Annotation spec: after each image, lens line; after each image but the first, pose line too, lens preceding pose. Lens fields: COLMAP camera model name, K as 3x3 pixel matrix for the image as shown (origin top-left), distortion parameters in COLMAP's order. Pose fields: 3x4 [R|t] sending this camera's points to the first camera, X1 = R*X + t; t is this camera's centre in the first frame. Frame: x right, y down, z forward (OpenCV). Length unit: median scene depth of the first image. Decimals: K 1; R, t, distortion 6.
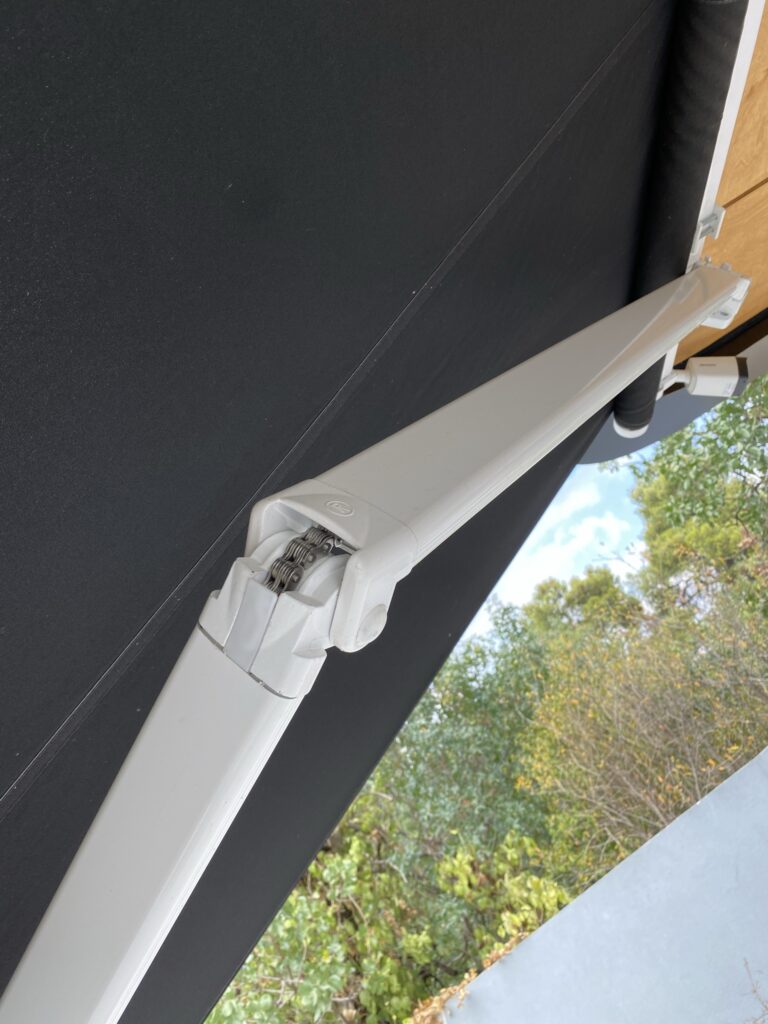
lens RADIAL K [[786.4, 0, 388.0], [0, 786.4, 514.1], [0, 0, 1]] dist [0.043212, -0.046065]
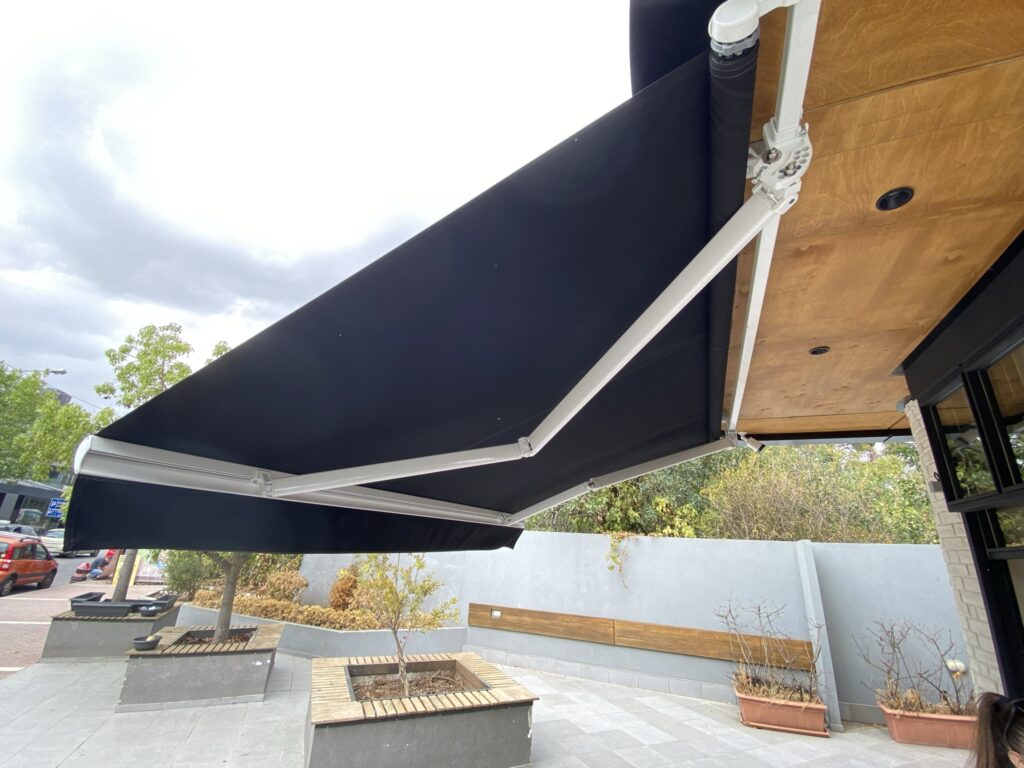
lens RADIAL K [[414.1, 0, 508.7], [0, 414.1, 378.4], [0, 0, 1]] dist [-0.003325, -0.011030]
pose [[0.785762, 0.474909, -0.396282, 0.041461], [-0.343558, 0.867870, 0.358845, -0.207444], [0.514340, -0.145821, 0.845098, -0.314797]]
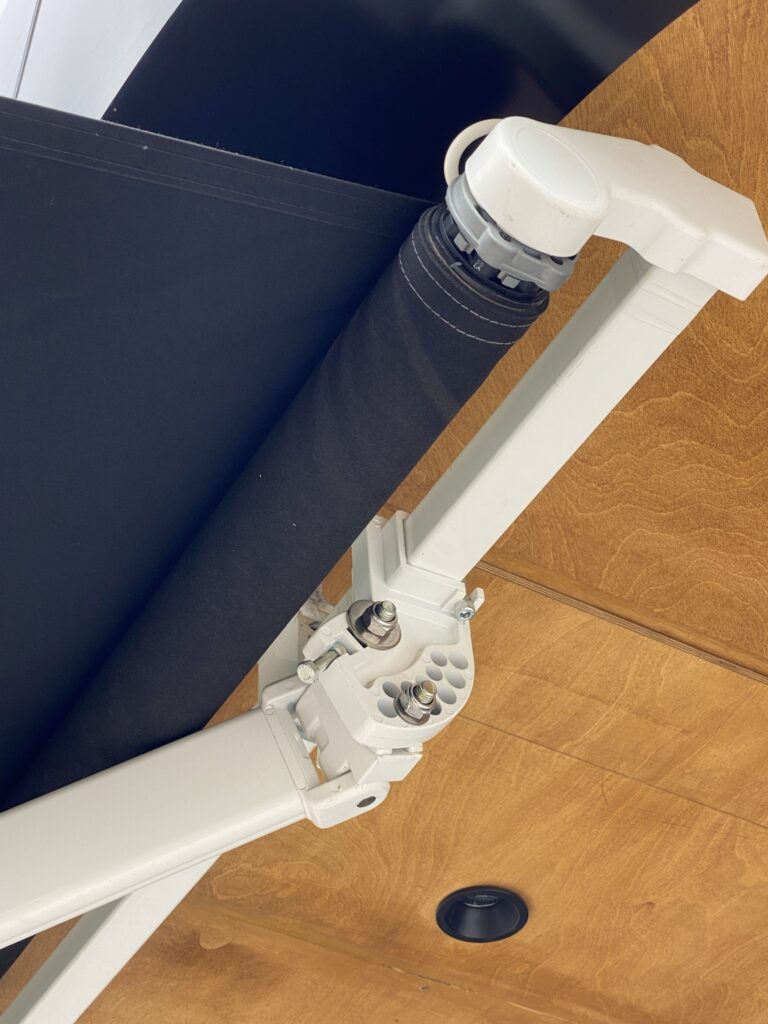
lens RADIAL K [[1629.8, 0, 376.6], [0, 1629.8, 515.3], [0, 0, 1]] dist [0.132452, 0.000000]
pose [[0.650060, 0.759873, 0.003875, 0.012668], [-0.685947, 0.588996, -0.427271, -0.193286], [-0.326954, 0.275094, 0.904115, -0.285272]]
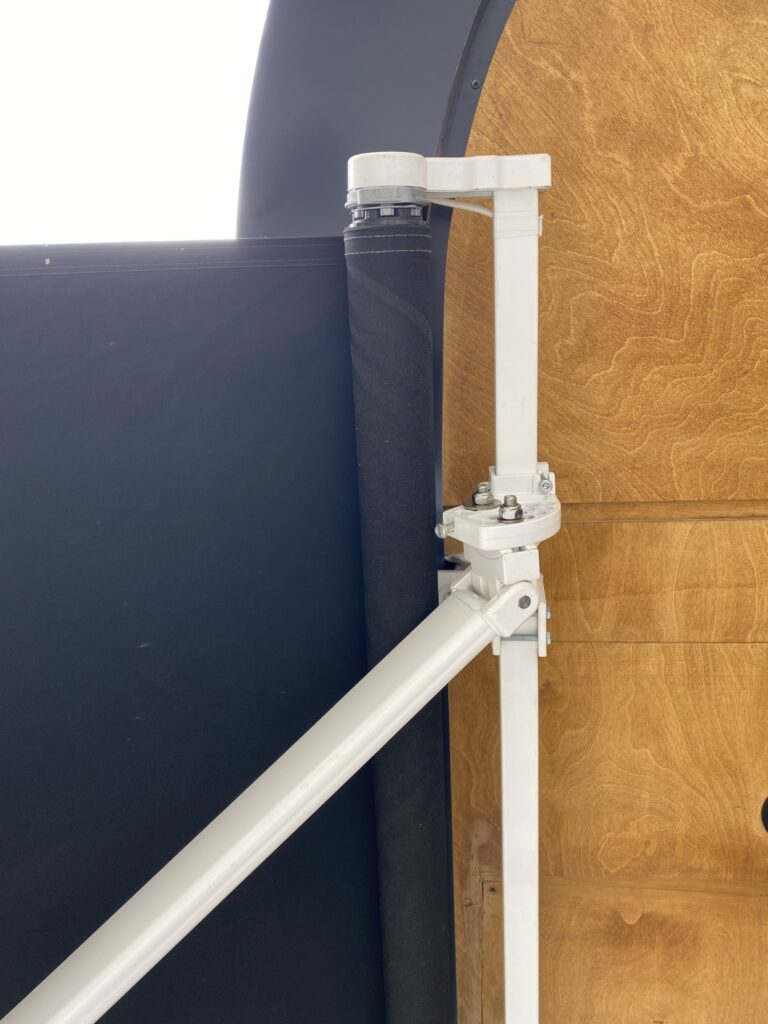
lens RADIAL K [[786.4, 0, 382.2], [0, 786.4, 513.2], [0, 0, 1]] dist [0.043212, -0.046065]
pose [[0.769215, 0.275373, -0.576610, 0.077122], [-0.593489, 0.642311, -0.484982, -0.186360], [0.236812, 0.715267, 0.657505, -0.222675]]
